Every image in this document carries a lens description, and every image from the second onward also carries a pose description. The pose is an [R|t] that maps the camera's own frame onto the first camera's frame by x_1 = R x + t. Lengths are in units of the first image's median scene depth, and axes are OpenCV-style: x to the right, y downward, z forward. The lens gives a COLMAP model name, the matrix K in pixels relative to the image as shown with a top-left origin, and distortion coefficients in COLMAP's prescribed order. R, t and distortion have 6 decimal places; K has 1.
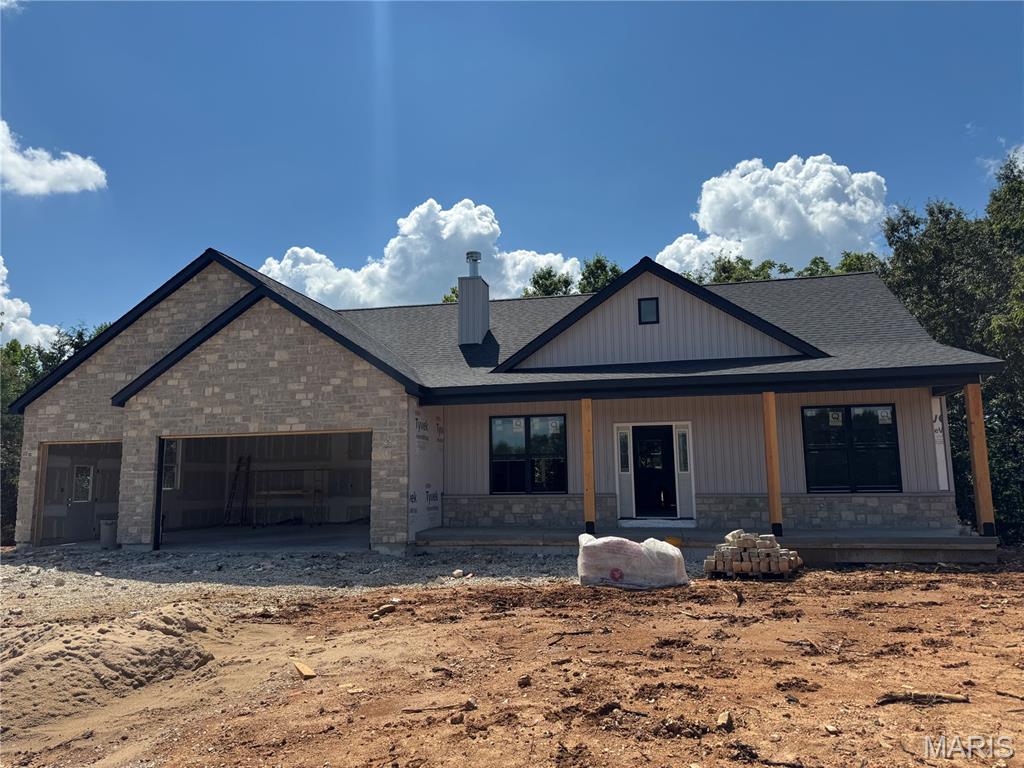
lens RADIAL K [[712.7, 0, 517.4], [0, 712.7, 394.5], [0, 0, 1]] dist [0.092031, -0.128003]
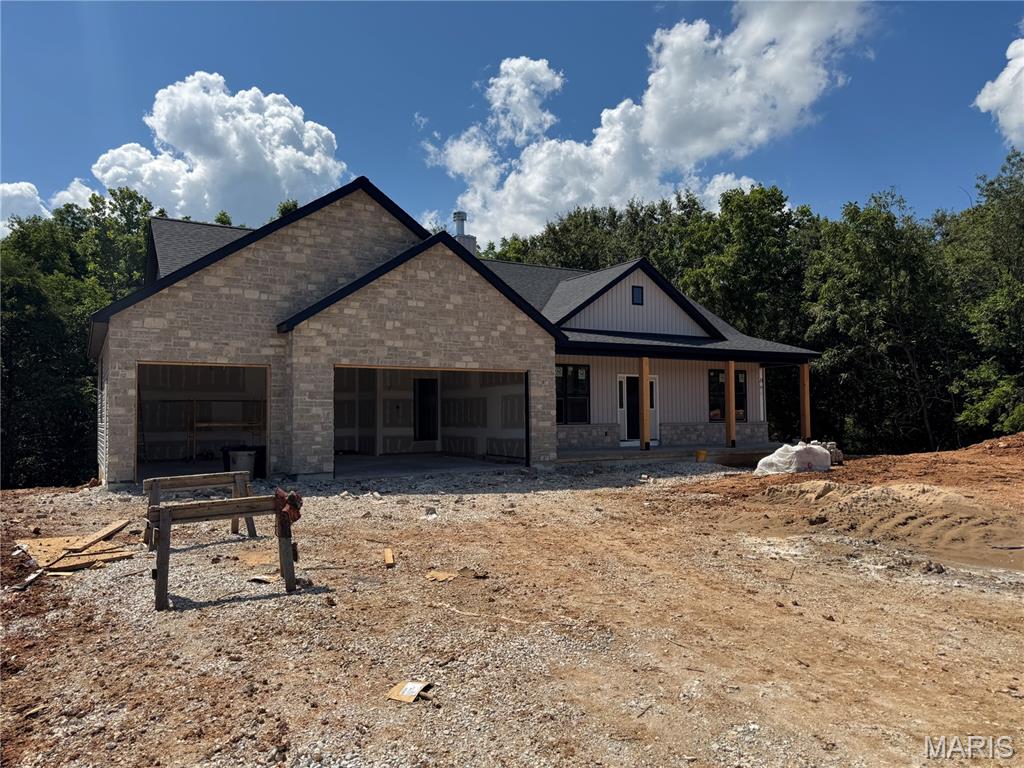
lens RADIAL K [[712.7, 0, 517.4], [0, 712.7, 394.5], [0, 0, 1]] dist [0.092031, -0.128003]
pose [[0.729210, 0.027898, 0.683721, -0.981317], [-0.088271, 0.994656, 0.053559, 0.023780], [-0.678573, -0.099409, 0.727775, 0.115298]]
